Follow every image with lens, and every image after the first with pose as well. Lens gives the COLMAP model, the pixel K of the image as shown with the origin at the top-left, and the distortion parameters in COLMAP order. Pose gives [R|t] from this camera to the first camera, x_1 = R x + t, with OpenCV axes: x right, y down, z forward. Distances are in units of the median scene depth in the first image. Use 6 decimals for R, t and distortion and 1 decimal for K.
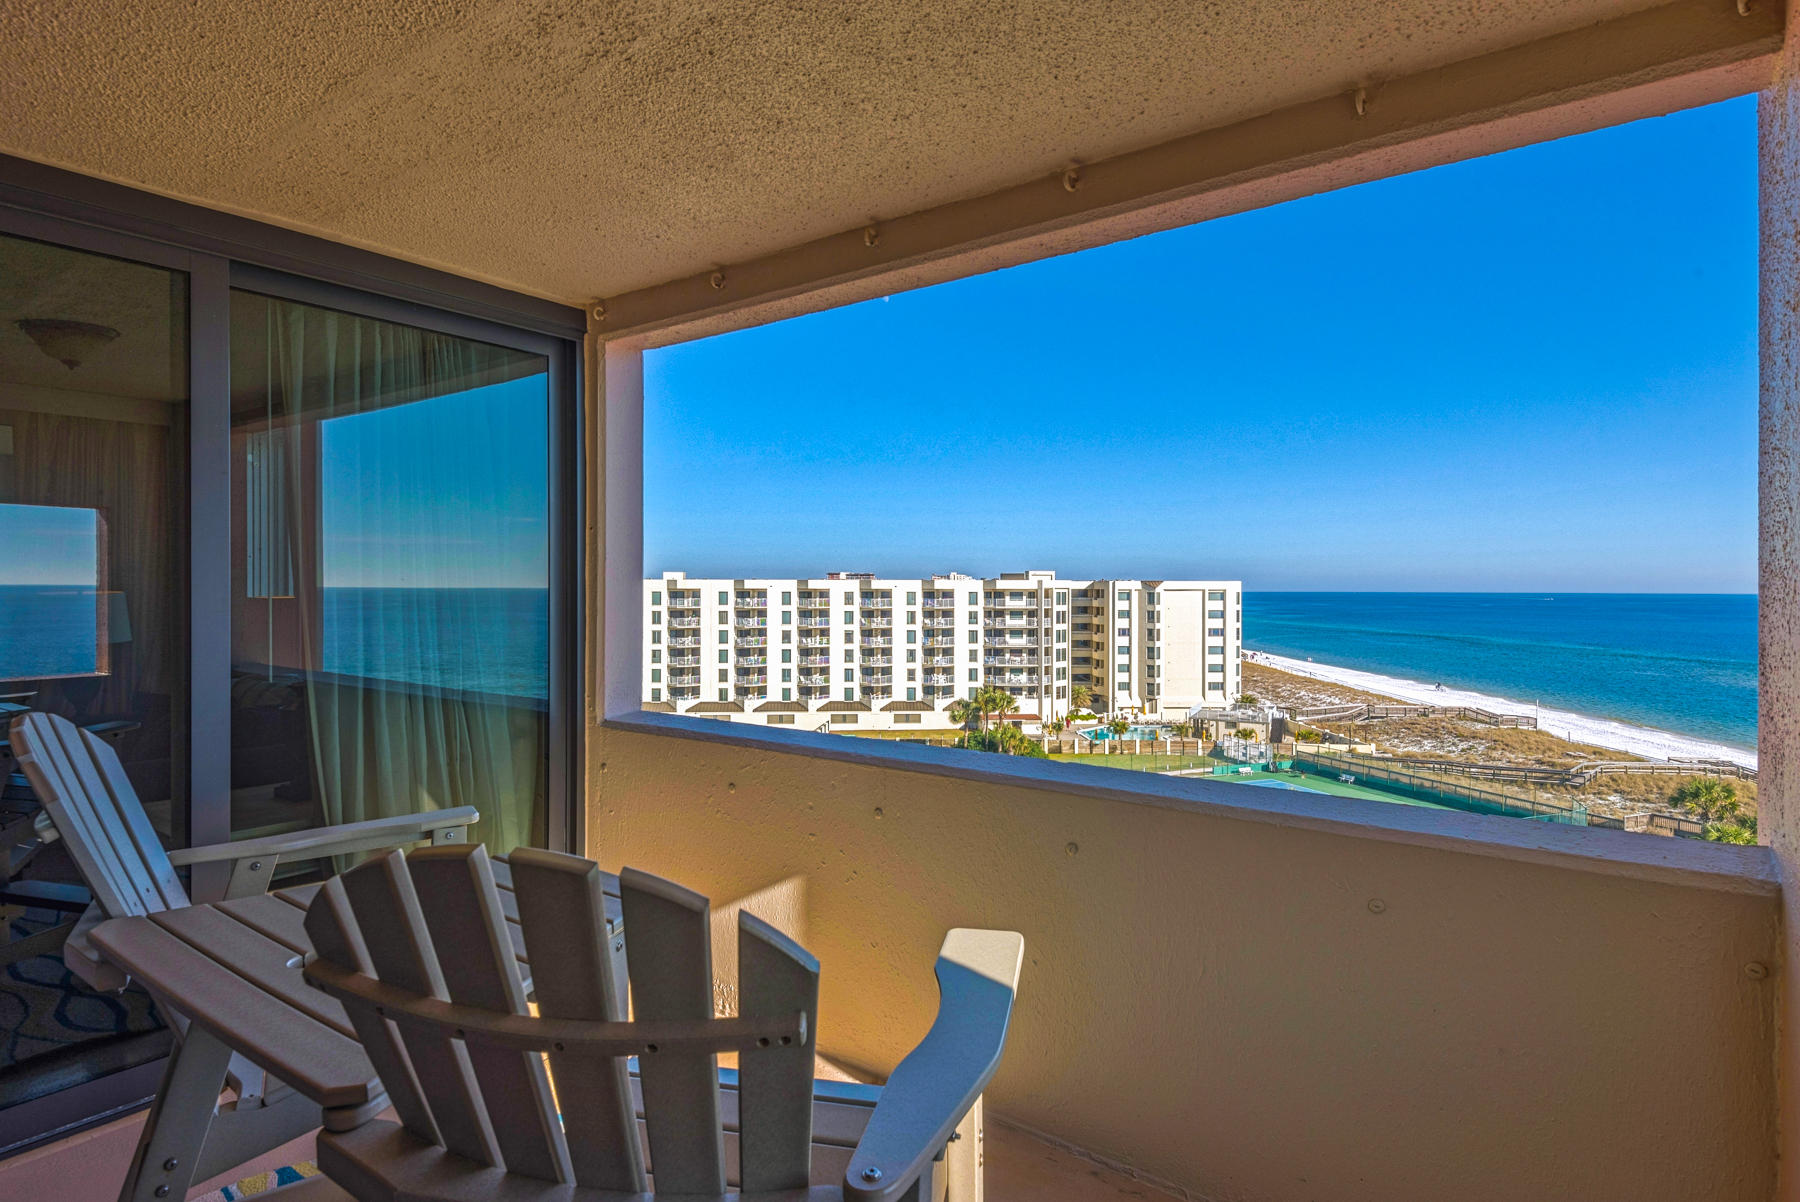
lens RADIAL K [[955.7, 0, 881.7], [0, 955.7, 581.3], [0, 0, 1]] dist [0.019382, -0.016513]
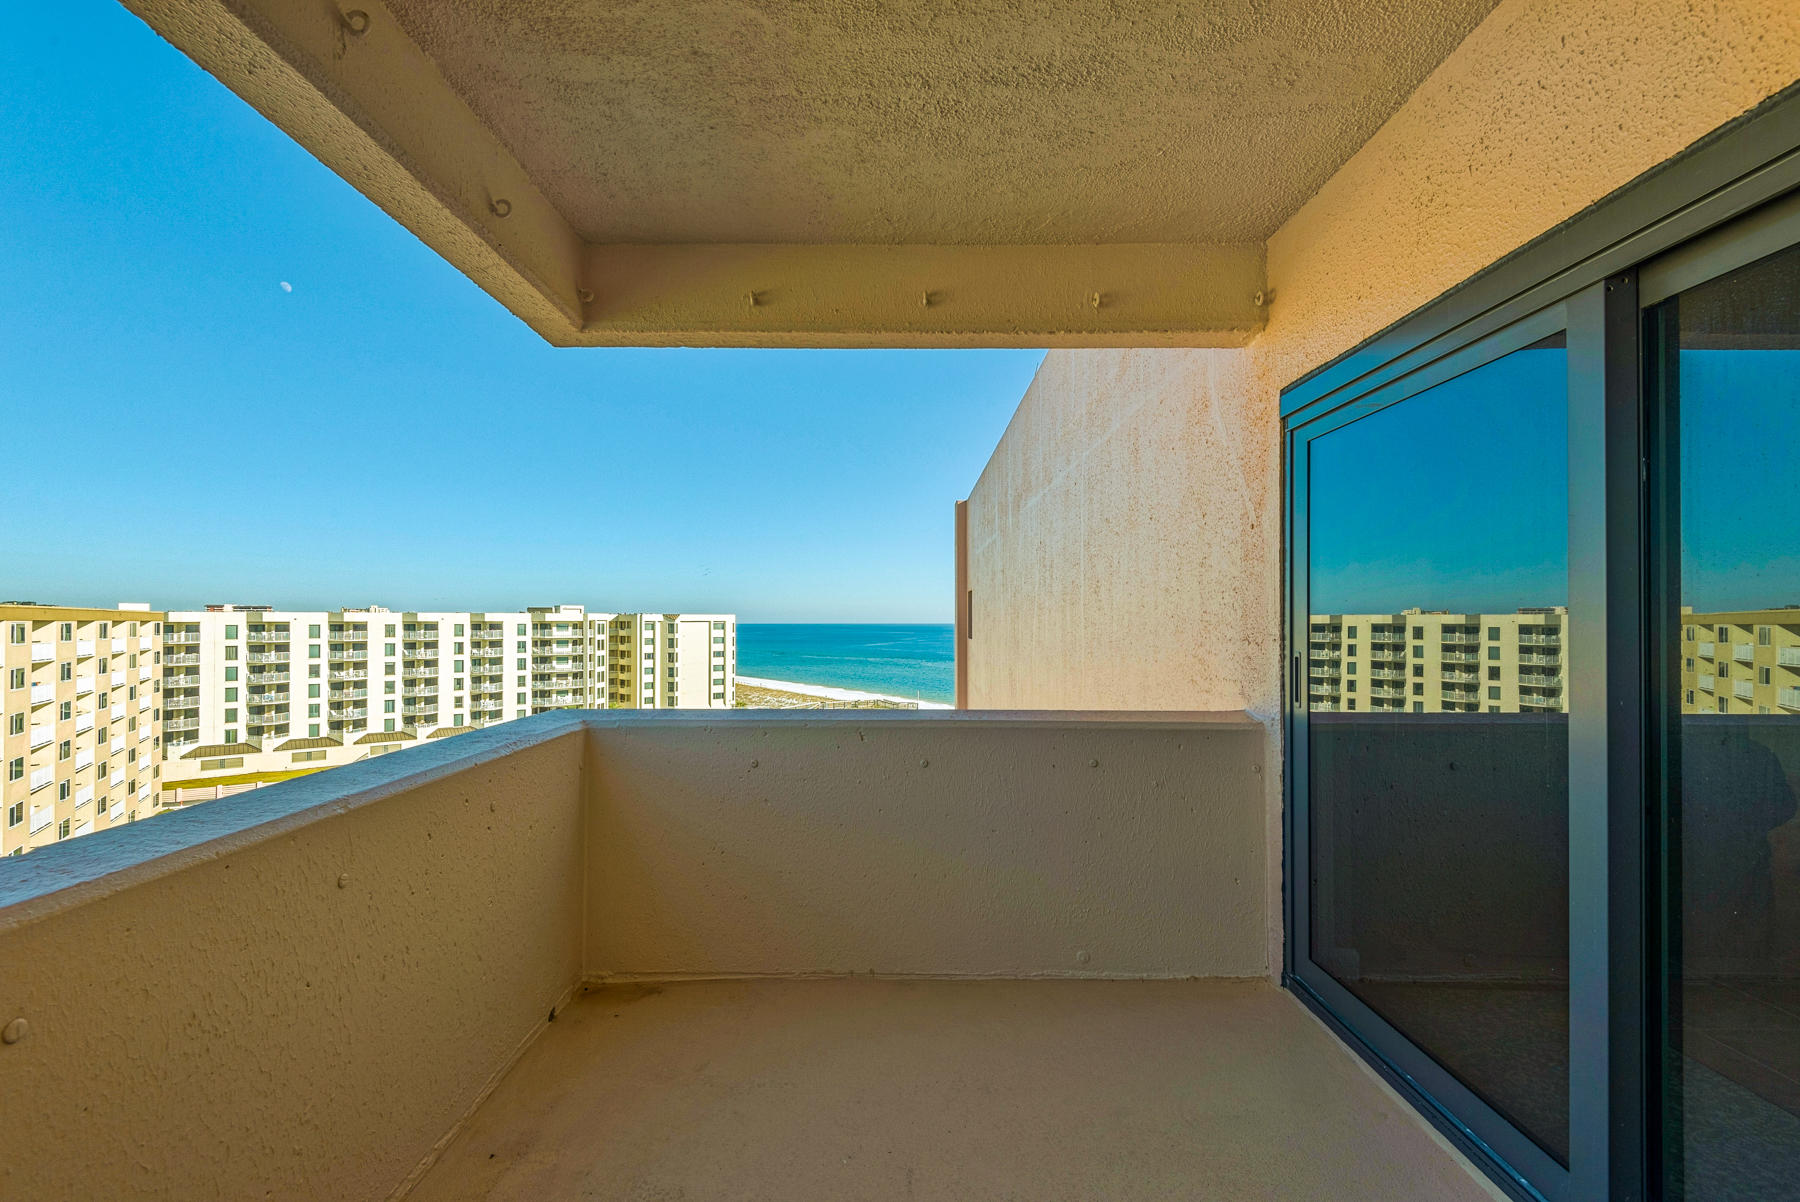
lens RADIAL K [[815.7, 0, 902.8], [0, 815.7, 615.8], [0, 0, 1]] dist [0.015021, -0.012185]
pose [[0.785157, 0.002138, 0.619293, -0.144697], [-0.003509, 0.999993, 0.000997, -0.000531], [-0.619287, -0.002956, 0.785159, -0.017473]]
